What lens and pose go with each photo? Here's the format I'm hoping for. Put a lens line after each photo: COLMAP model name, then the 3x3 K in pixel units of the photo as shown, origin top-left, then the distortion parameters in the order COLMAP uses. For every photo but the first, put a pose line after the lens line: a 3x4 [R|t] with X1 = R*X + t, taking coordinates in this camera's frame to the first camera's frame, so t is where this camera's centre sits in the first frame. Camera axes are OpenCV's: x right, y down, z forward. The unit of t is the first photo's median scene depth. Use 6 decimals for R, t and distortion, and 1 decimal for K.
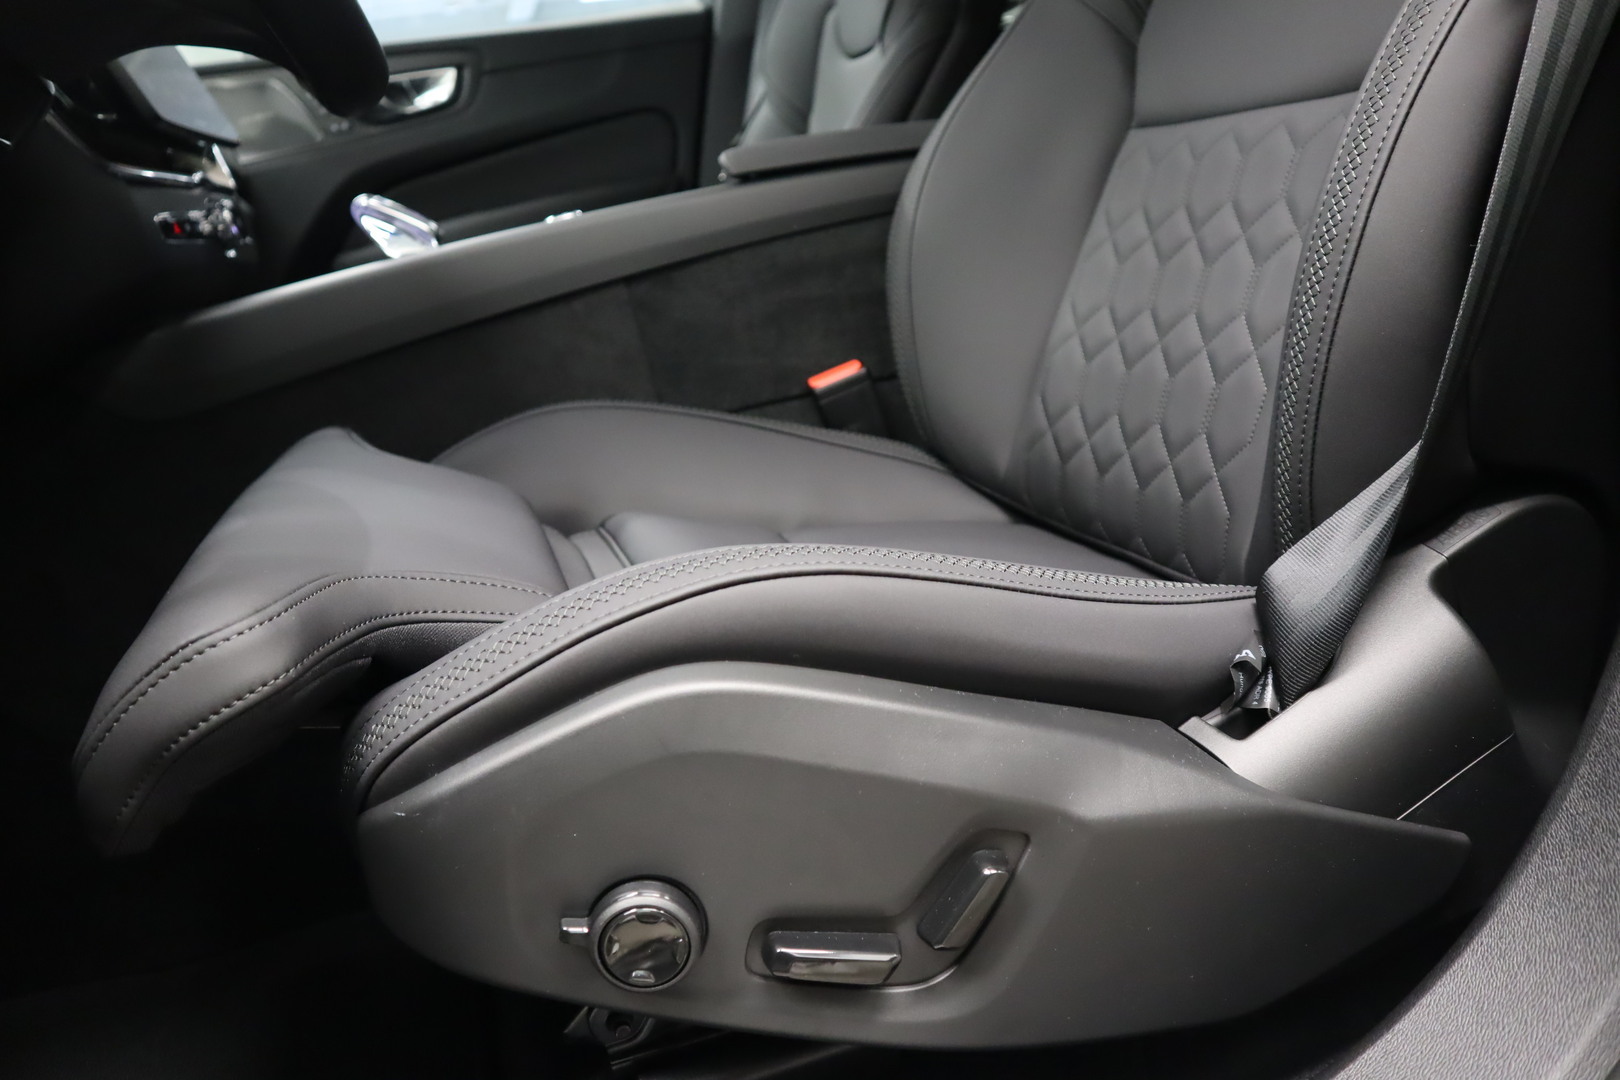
lens RADIAL K [[1121.1, 0, 810.0], [0, 1121.1, 540.0], [0, 0, 1]] dist [-0.116311, 0.073843]
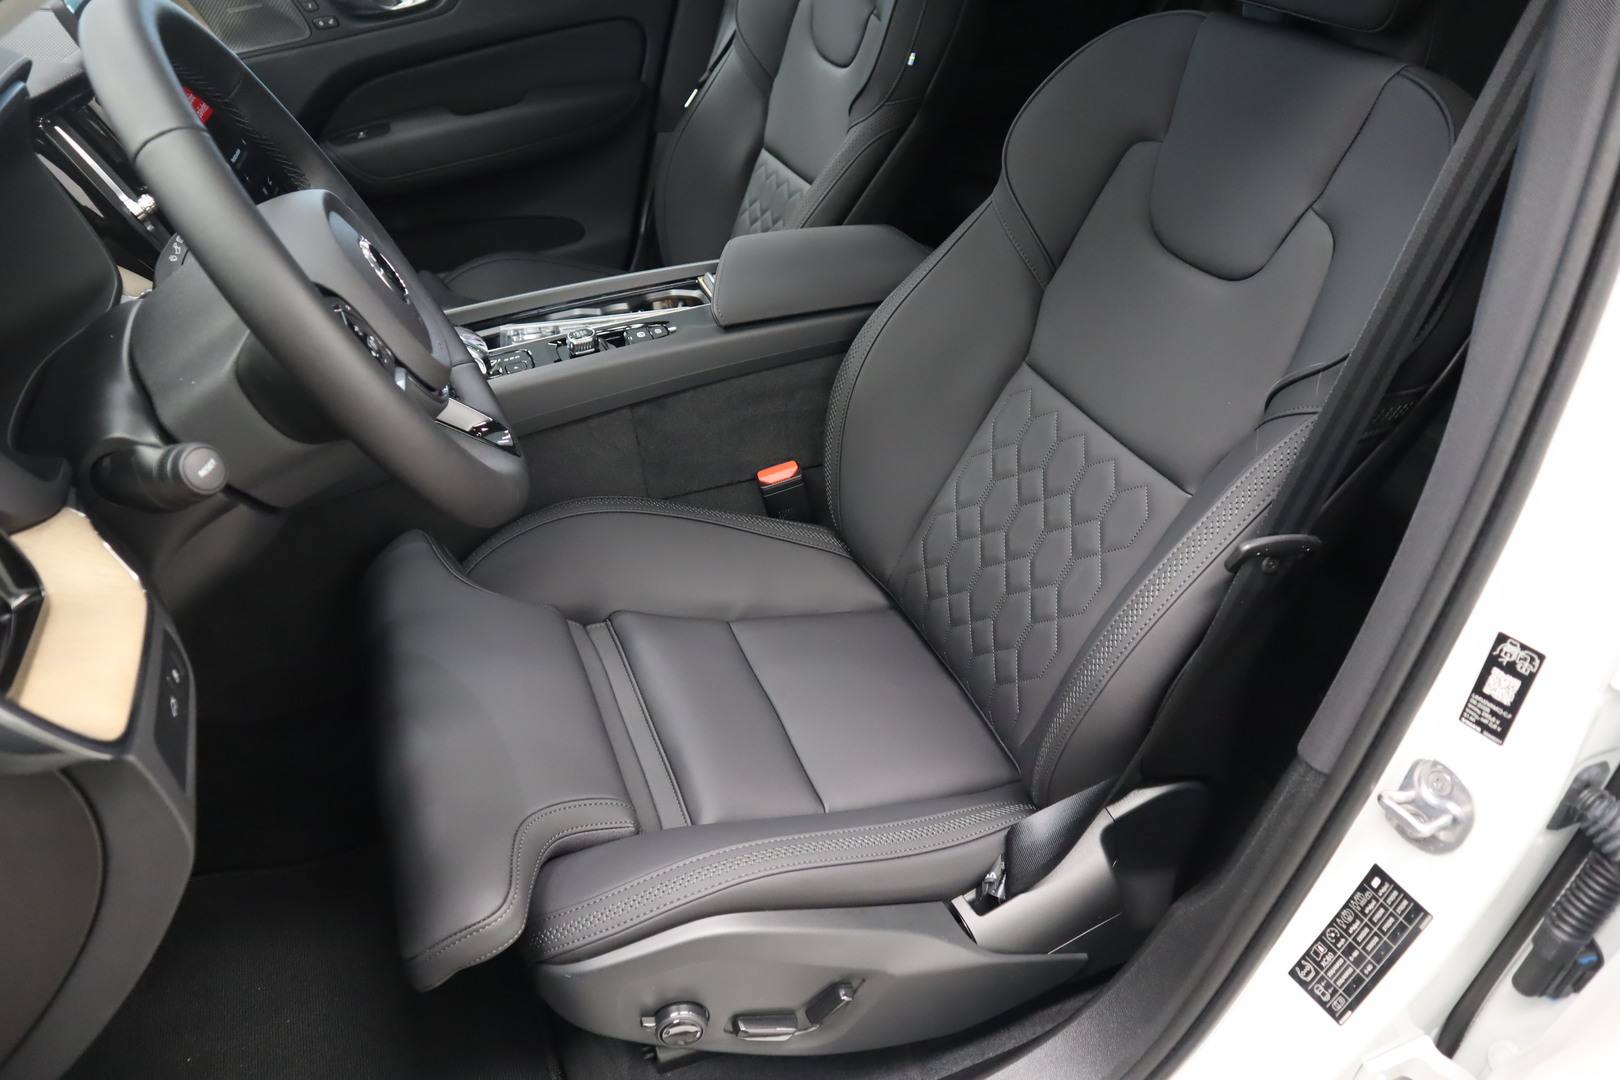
lens RADIAL K [[1121.1, 0, 810.0], [0, 1121.1, 540.0], [0, 0, 1]] dist [-0.116311, 0.073843]
pose [[0.984526, 0.104298, 0.140818, -0.139088], [-0.143175, 0.942100, 0.303229, -0.562069], [-0.101038, -0.318699, 0.942455, -0.334154]]
